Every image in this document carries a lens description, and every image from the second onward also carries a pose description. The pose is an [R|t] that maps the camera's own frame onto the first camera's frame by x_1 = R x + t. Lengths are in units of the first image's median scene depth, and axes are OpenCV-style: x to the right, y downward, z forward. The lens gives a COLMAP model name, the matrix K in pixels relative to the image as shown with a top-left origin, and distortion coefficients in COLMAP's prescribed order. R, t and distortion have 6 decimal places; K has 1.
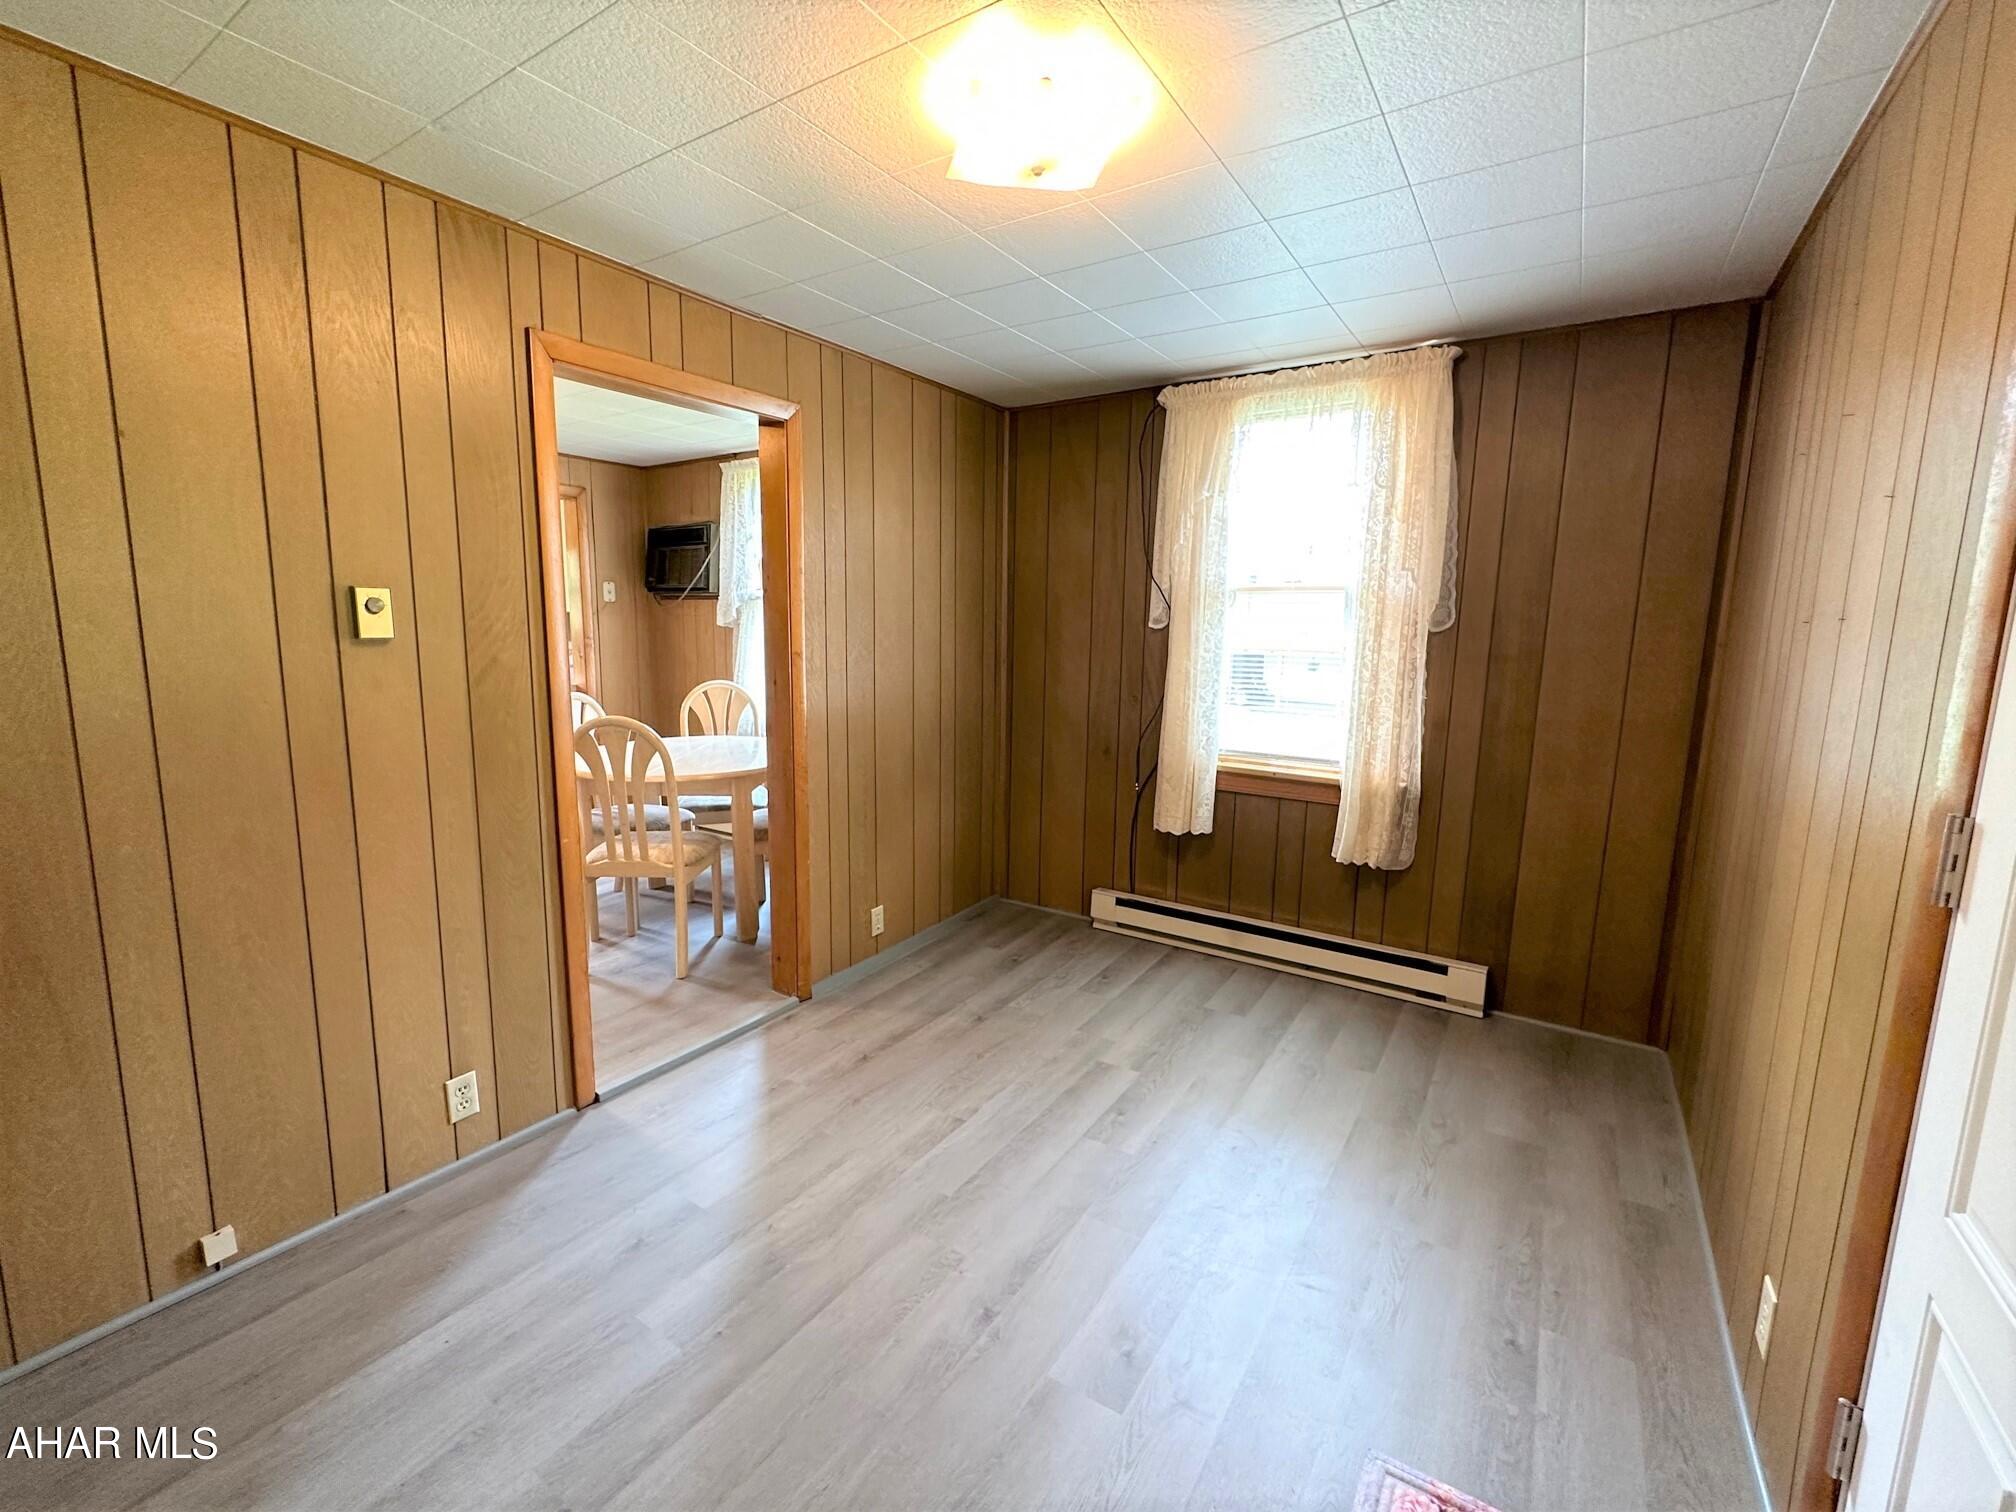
lens RADIAL K [[857.3, 0, 1008.0], [0, 857.3, 756.0], [0, 0, 1]] dist [-0.001834, 0.000459]
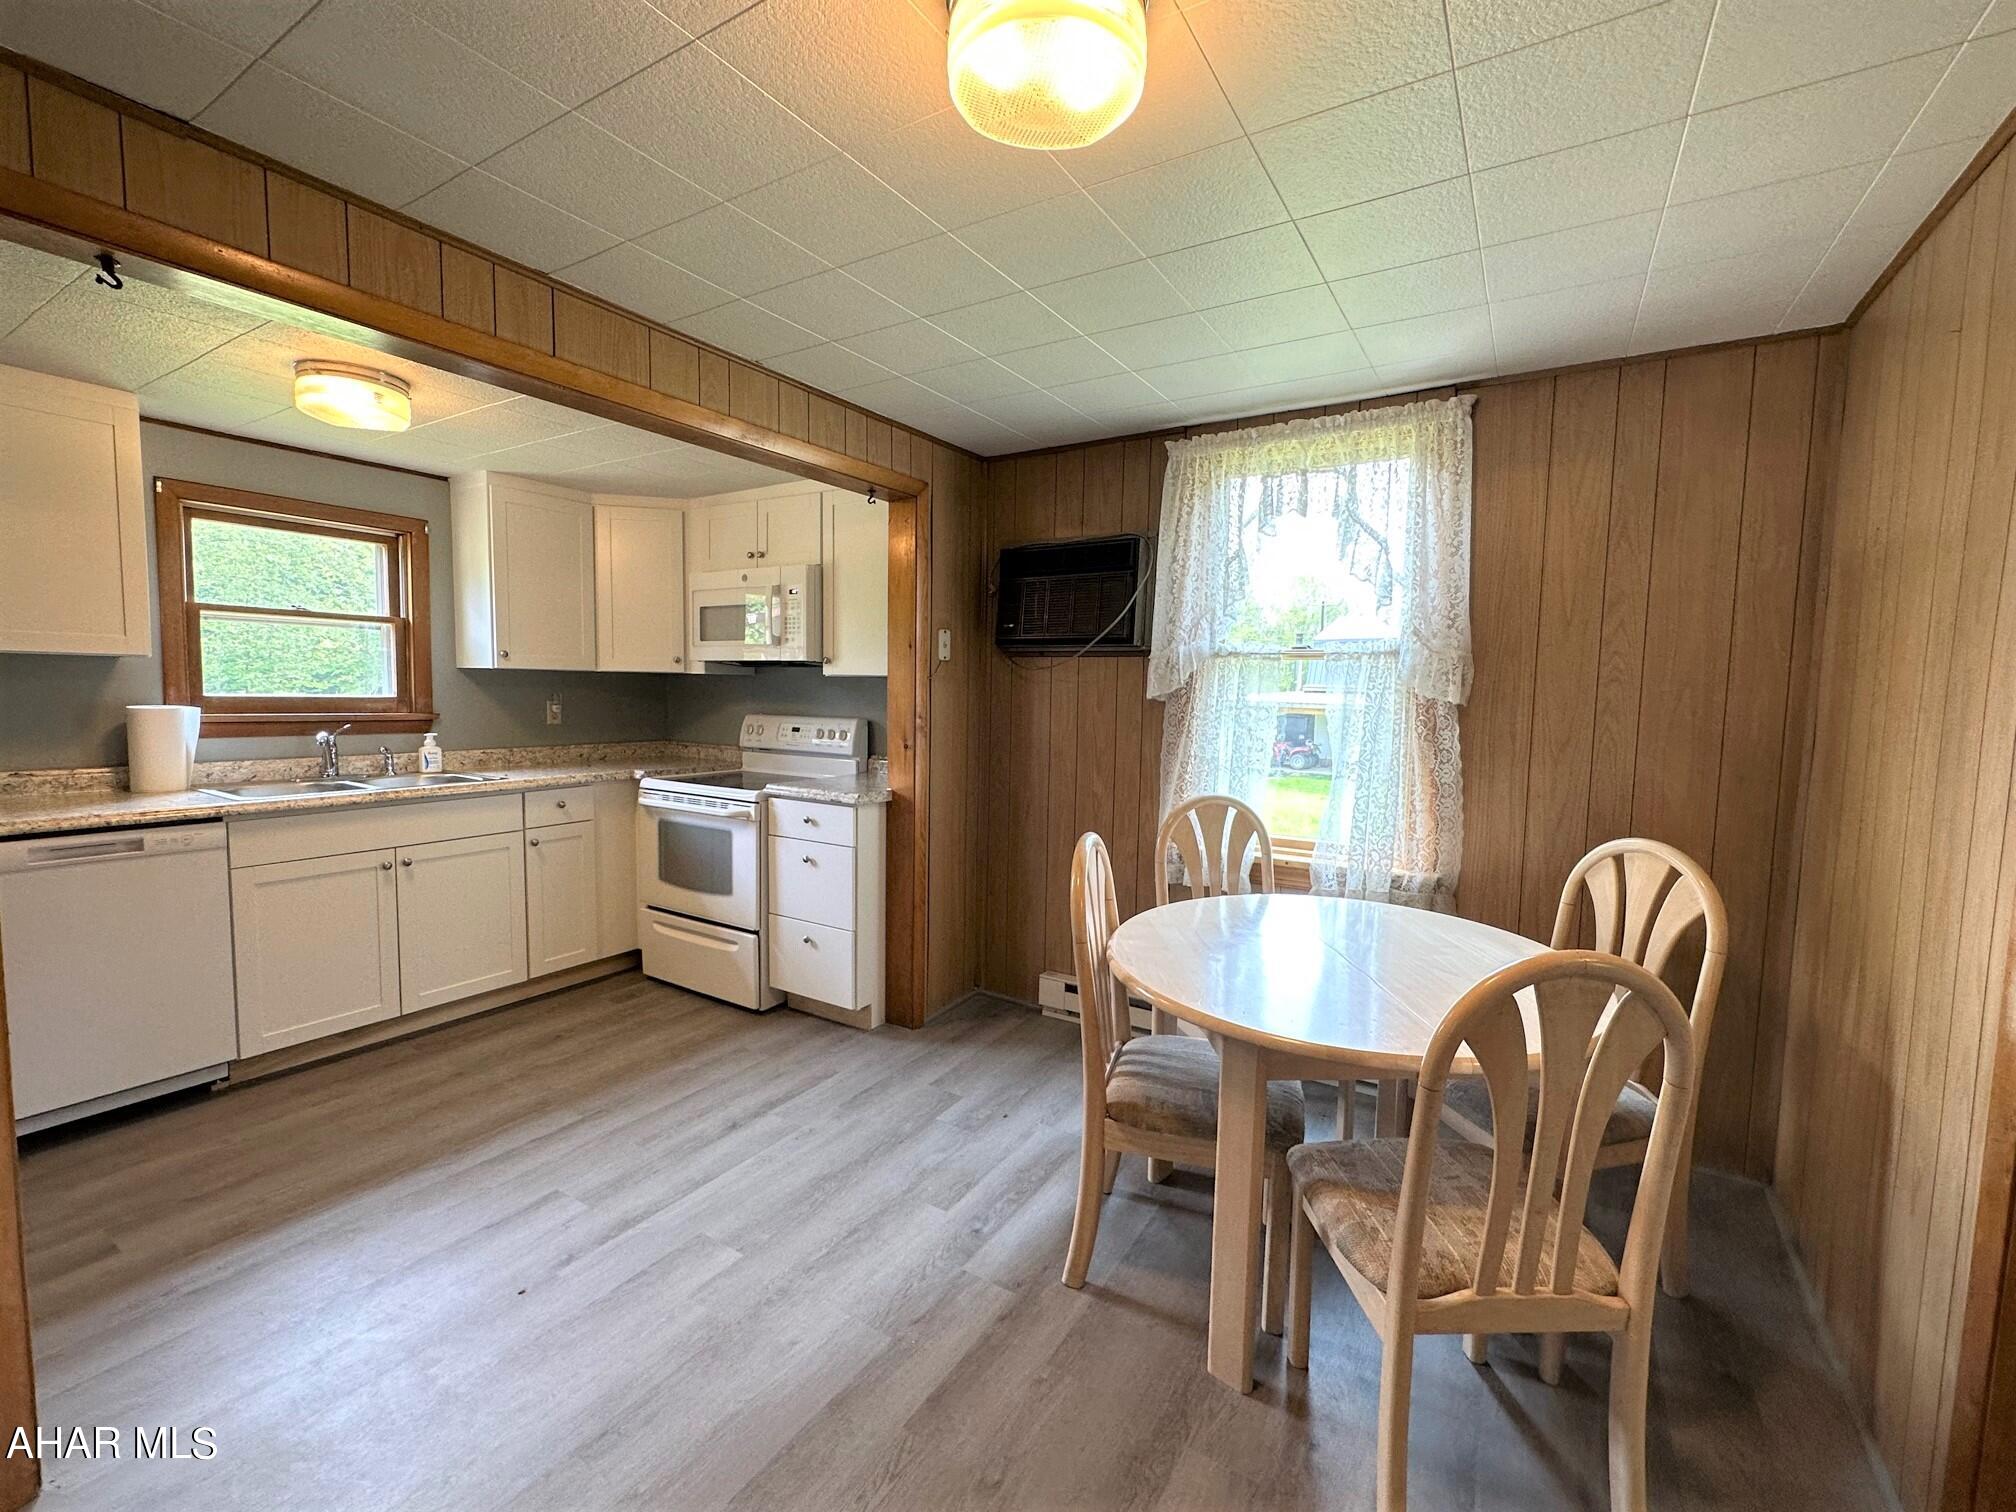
lens RADIAL K [[857.3, 0, 1008.0], [0, 857.3, 756.0], [0, 0, 1]] dist [-0.001834, 0.000459]
pose [[0.999731, -0.003488, 0.022921, -0.678634], [0.005030, 0.997702, -0.067569, -0.102074], [-0.022633, 0.067666, 0.997451, 0.571589]]
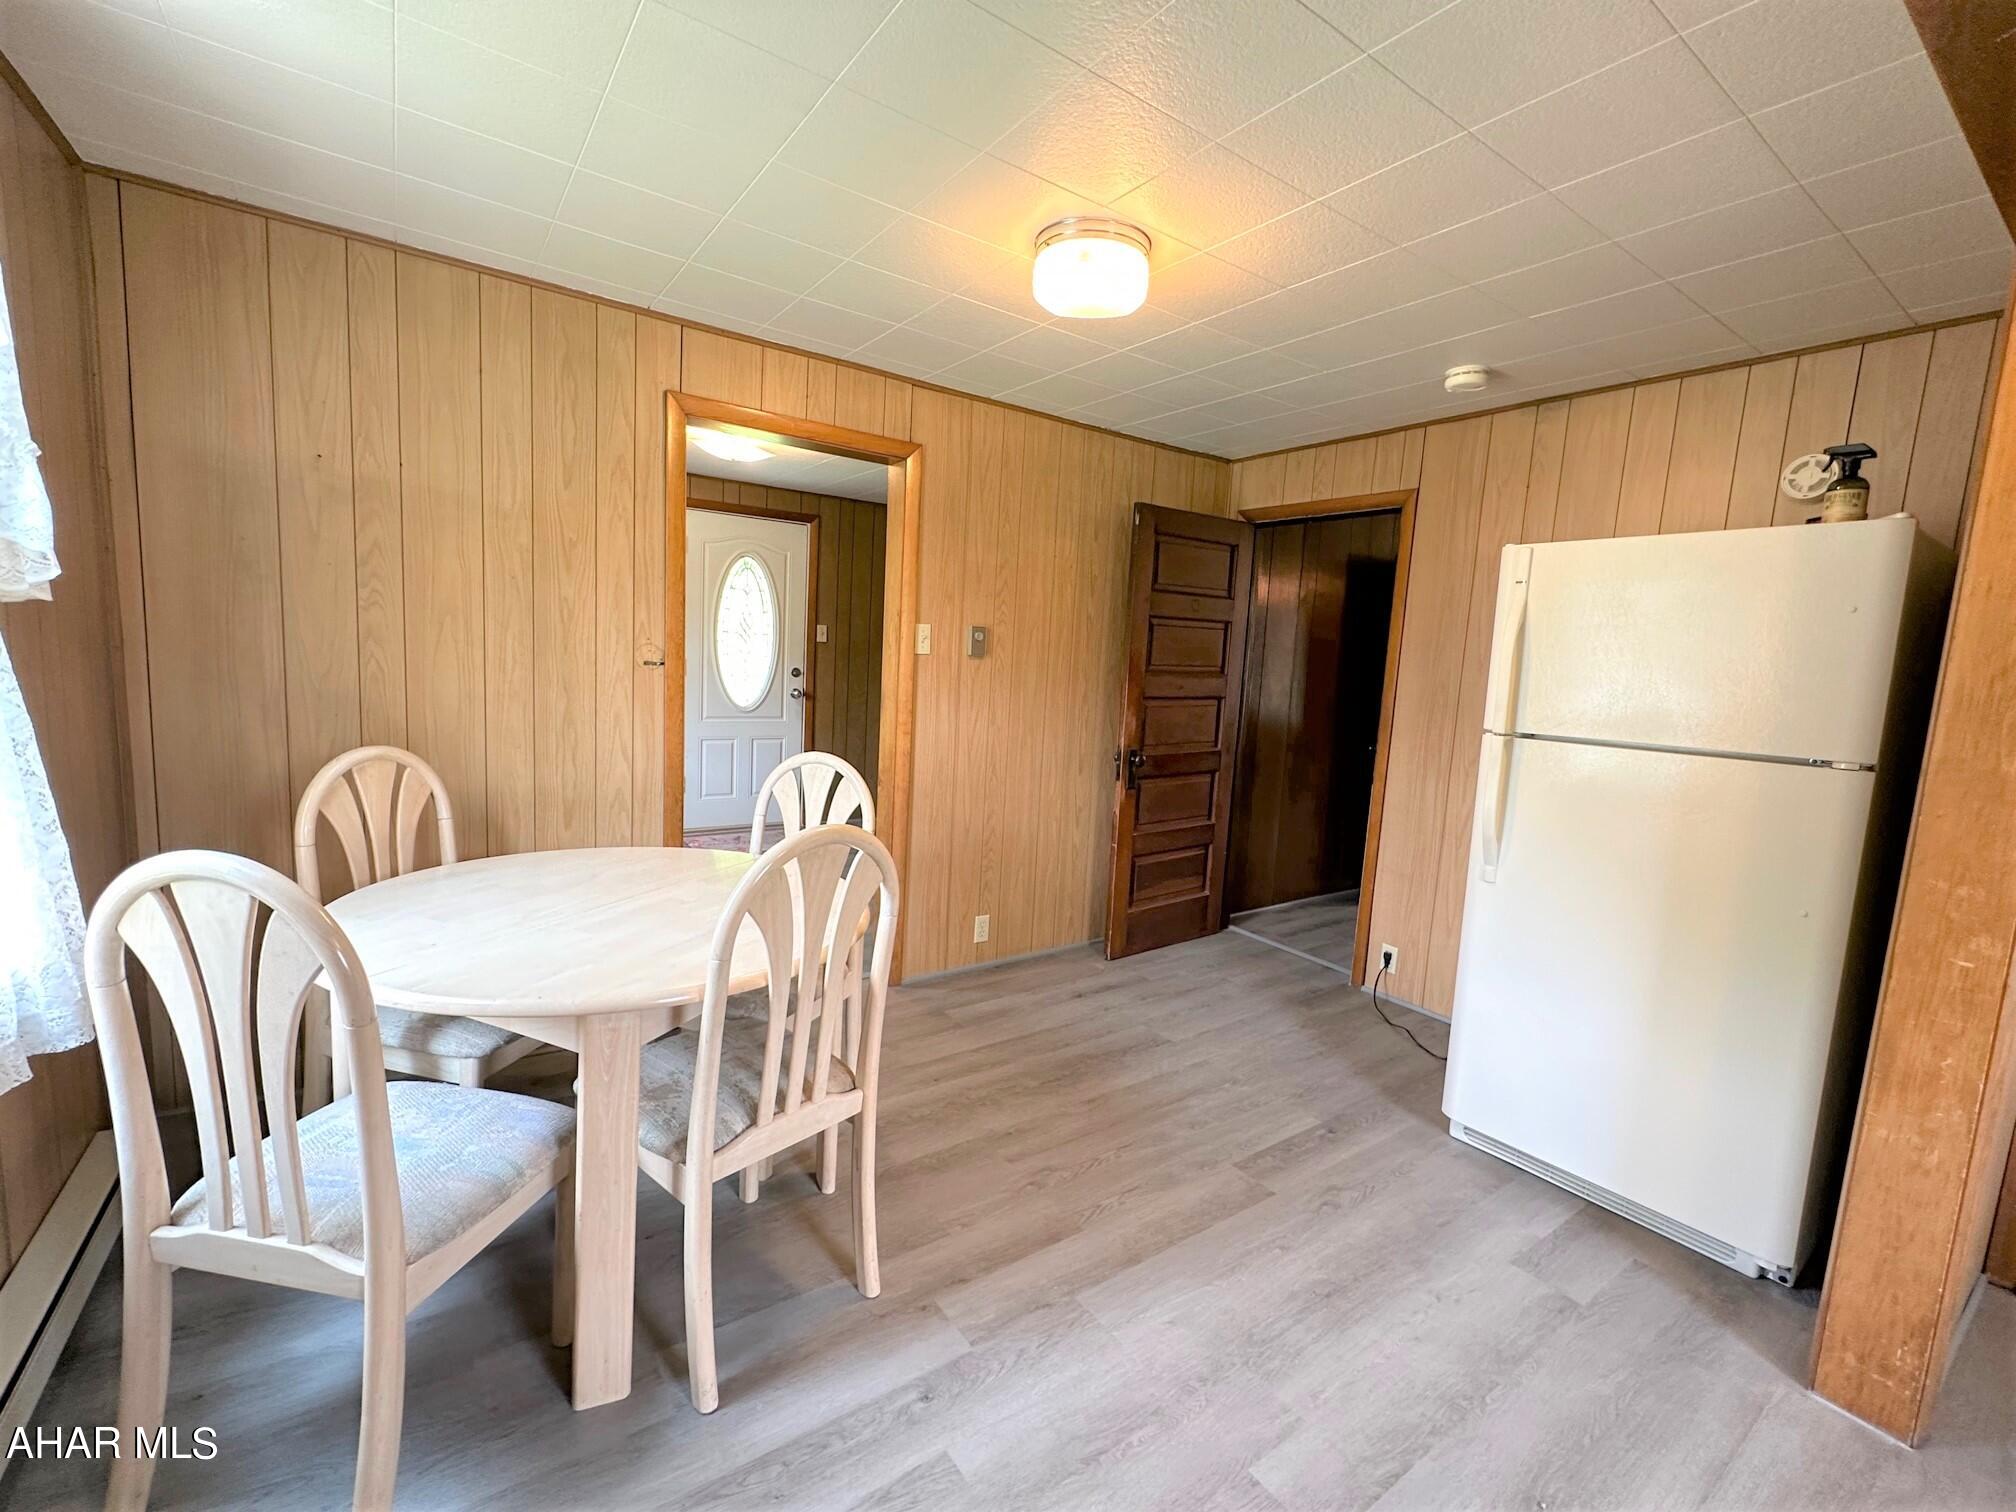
lens RADIAL K [[857.3, 0, 1008.0], [0, 857.3, 756.0], [0, 0, 1]] dist [-0.001834, 0.000459]
pose [[-0.926344, -0.114616, 0.358818, -0.854971], [-0.015180, 0.963168, 0.268473, -0.245449], [-0.376373, 0.243251, -0.893964, 1.545552]]
